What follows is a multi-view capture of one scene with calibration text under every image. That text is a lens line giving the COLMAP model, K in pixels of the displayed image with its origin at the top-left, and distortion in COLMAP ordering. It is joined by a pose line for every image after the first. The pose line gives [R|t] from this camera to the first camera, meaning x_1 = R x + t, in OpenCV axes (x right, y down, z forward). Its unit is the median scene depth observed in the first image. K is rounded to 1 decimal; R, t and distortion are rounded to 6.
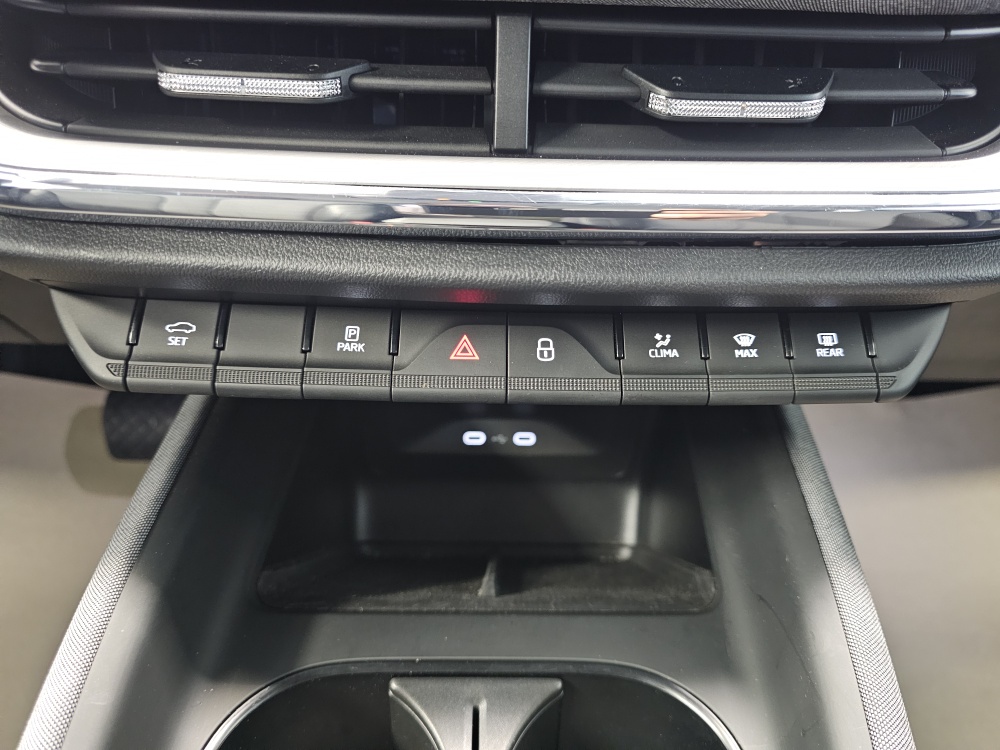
lens RADIAL K [[692.1, 0, 500.9], [0, 692.1, 361.1], [0, 0, 1]] dist [-0.001750, -0.004903]
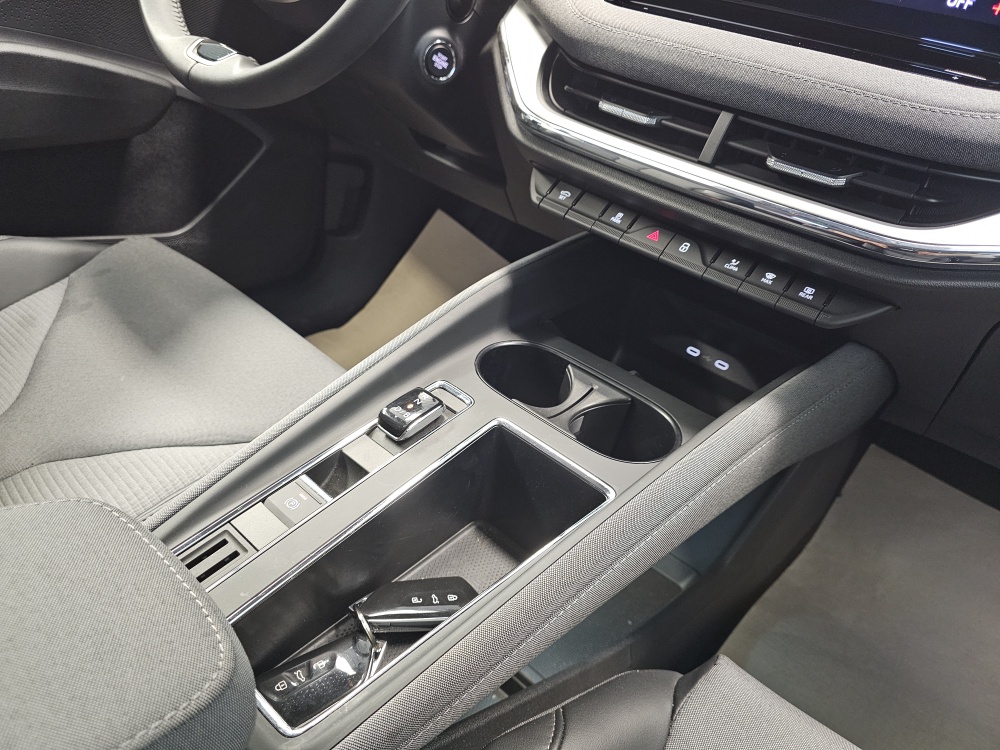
lens RADIAL K [[692.1, 0, 500.9], [0, 692.1, 361.1], [0, 0, 1]] dist [-0.001750, -0.004903]
pose [[0.745442, 0.420310, -0.517354, 0.975656], [-0.446535, 0.891131, 0.080573, 0.416434], [0.494896, 0.170954, 0.851970, -1.236947]]
